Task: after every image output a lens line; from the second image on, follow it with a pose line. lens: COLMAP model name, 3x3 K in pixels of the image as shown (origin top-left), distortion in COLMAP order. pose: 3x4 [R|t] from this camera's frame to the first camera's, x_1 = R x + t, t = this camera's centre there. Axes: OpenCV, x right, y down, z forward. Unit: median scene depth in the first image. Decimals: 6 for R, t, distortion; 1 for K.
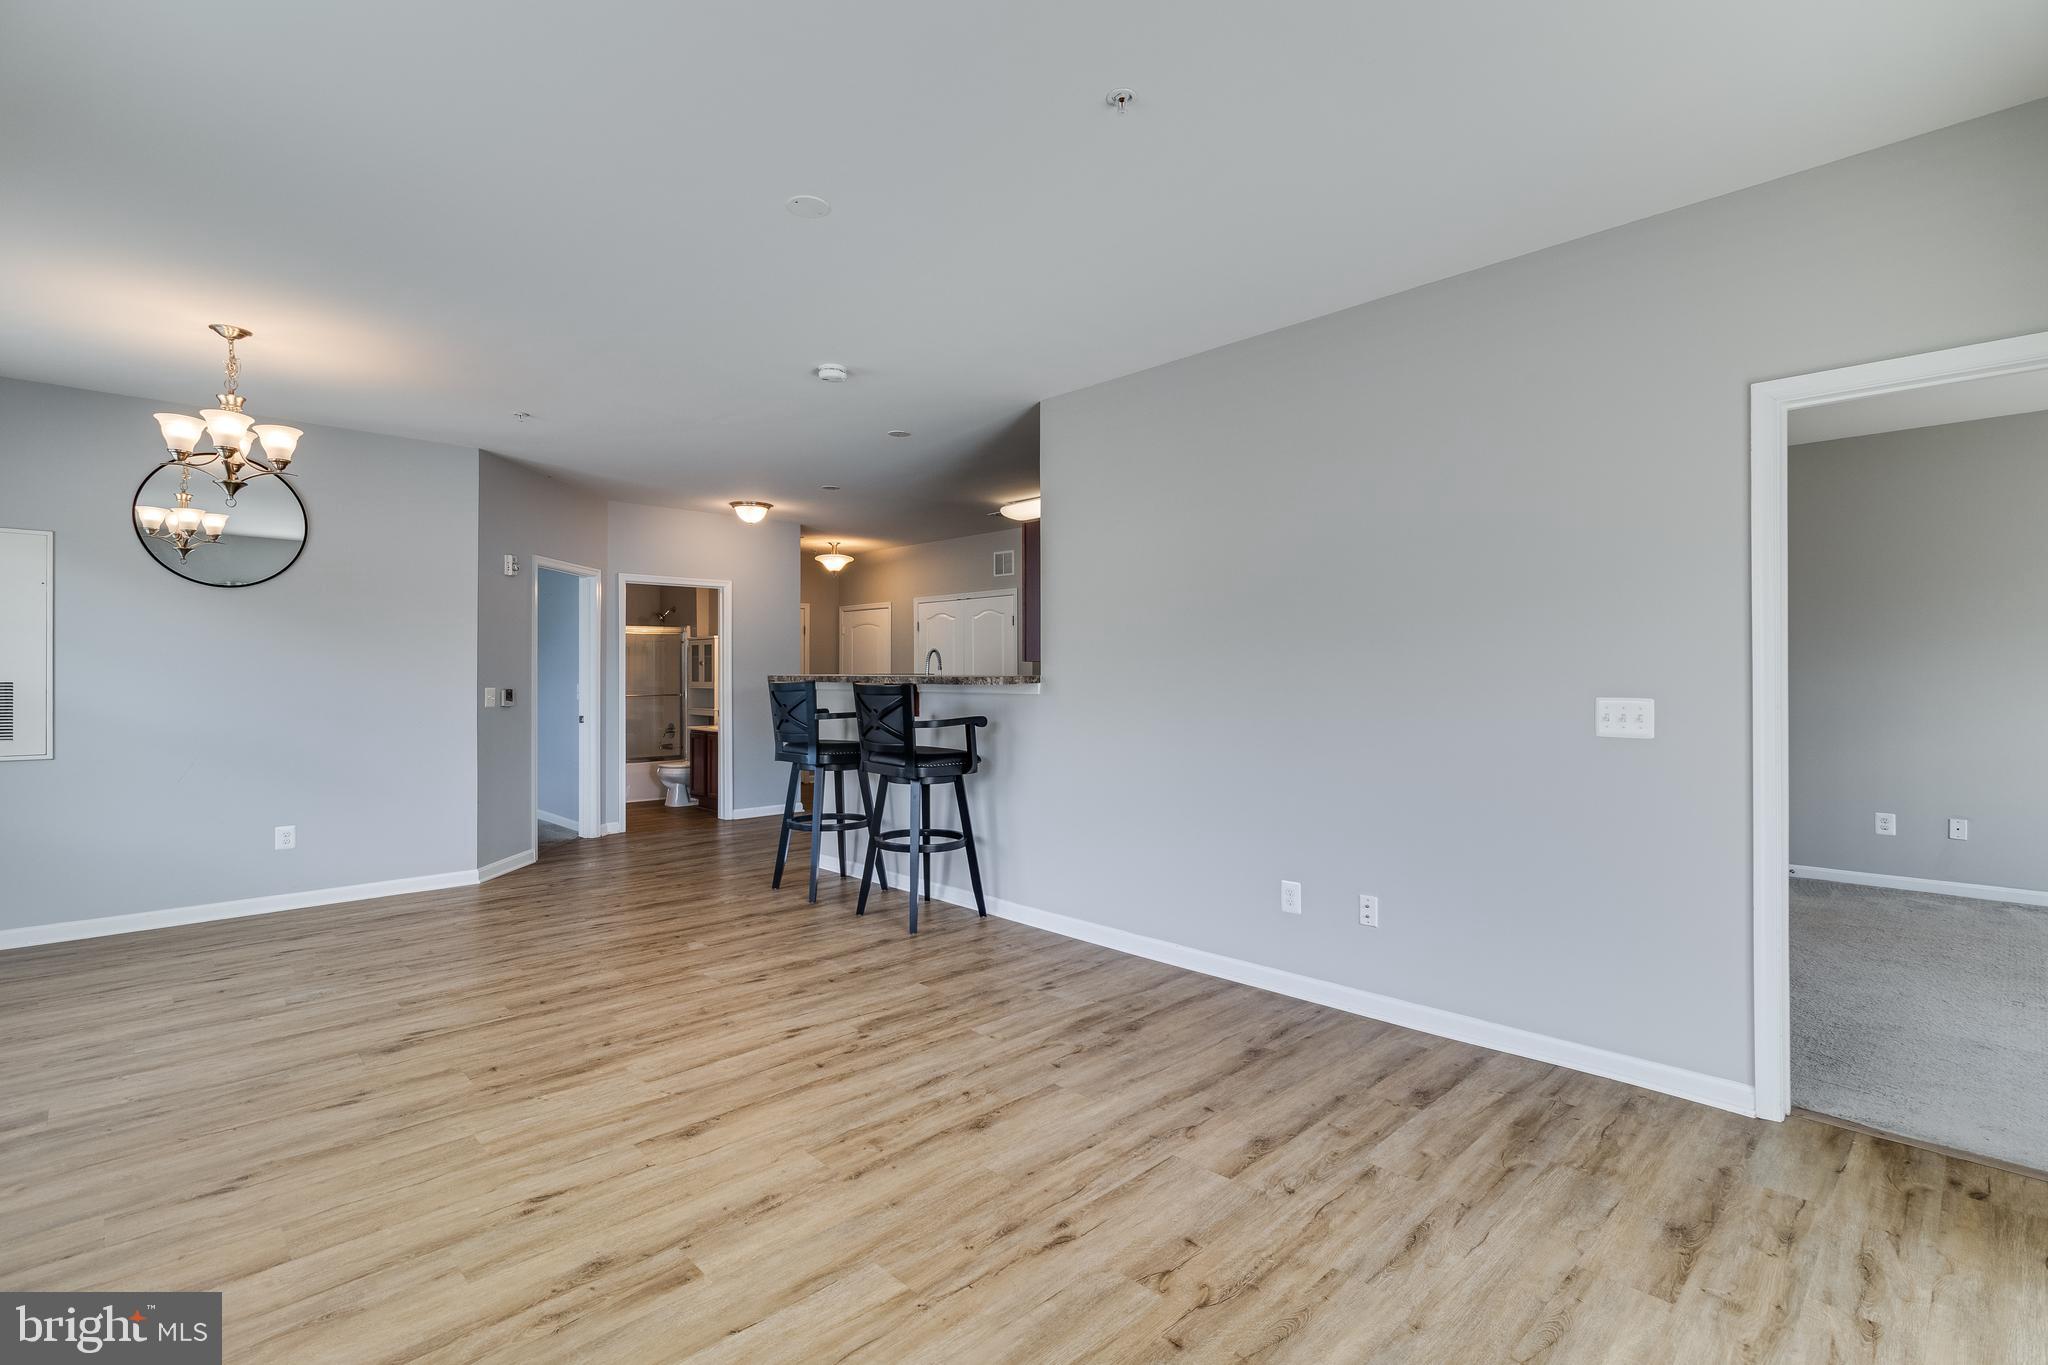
lens RADIAL K [[949.7, 0, 1020.9], [0, 949.7, 666.6], [0, 0, 1]] dist [-0.000269, 0.000412]
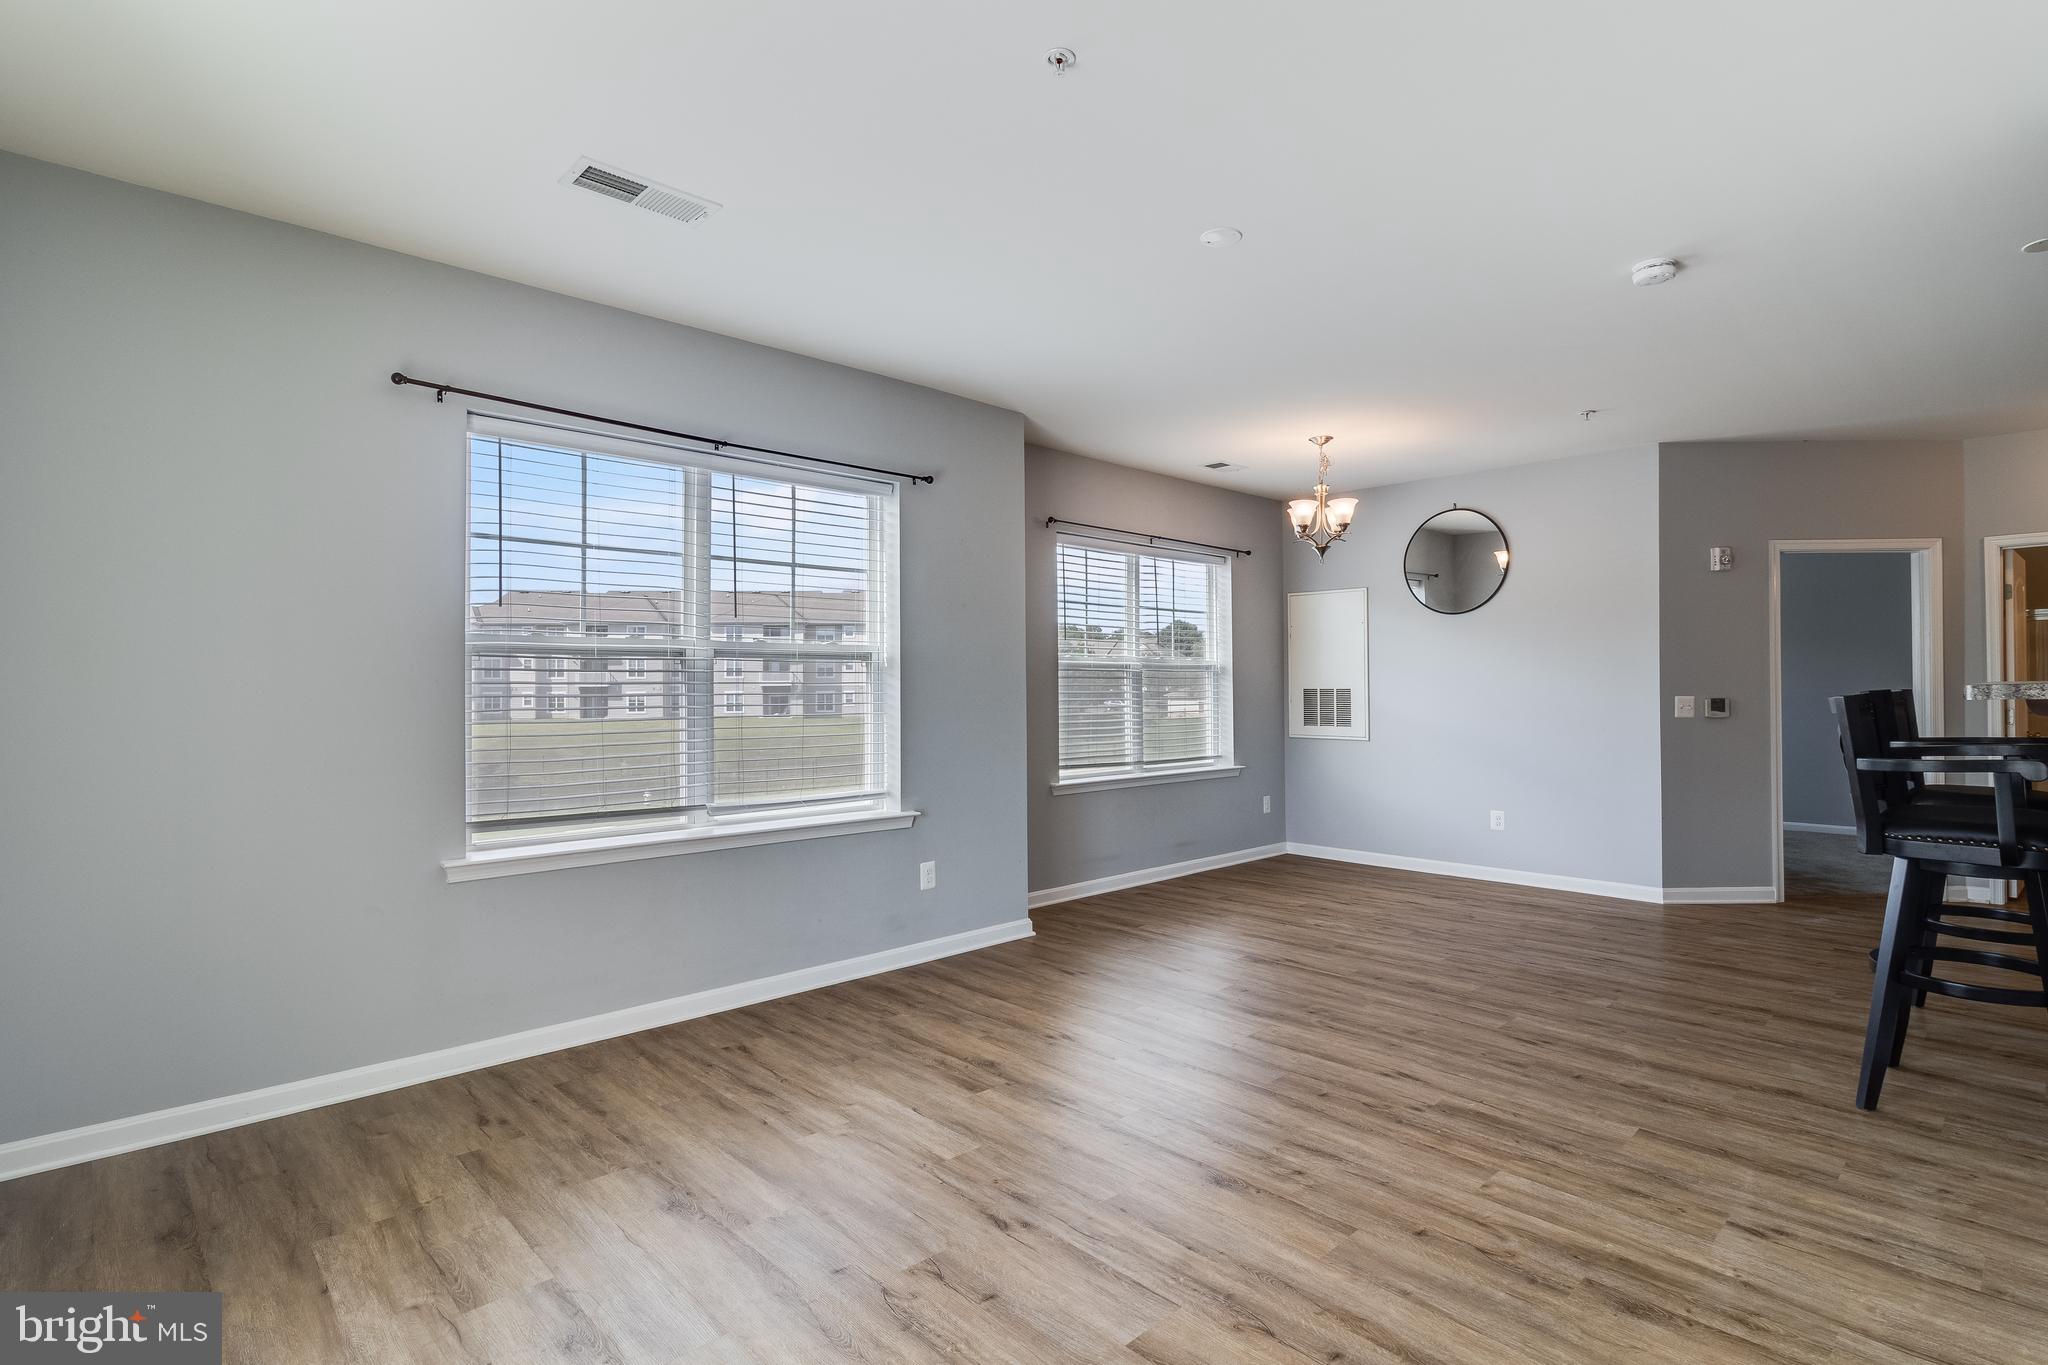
lens RADIAL K [[985.5, 0, 1037.5], [0, 985.5, 694.6], [0, 0, 1]] dist [-0.002070, -0.004178]
pose [[-0.003381, 0.009567, -0.999949, 0.645640], [0.014250, 0.999853, 0.009518, 0.003159], [0.999893, -0.014217, -0.003517, 0.600058]]
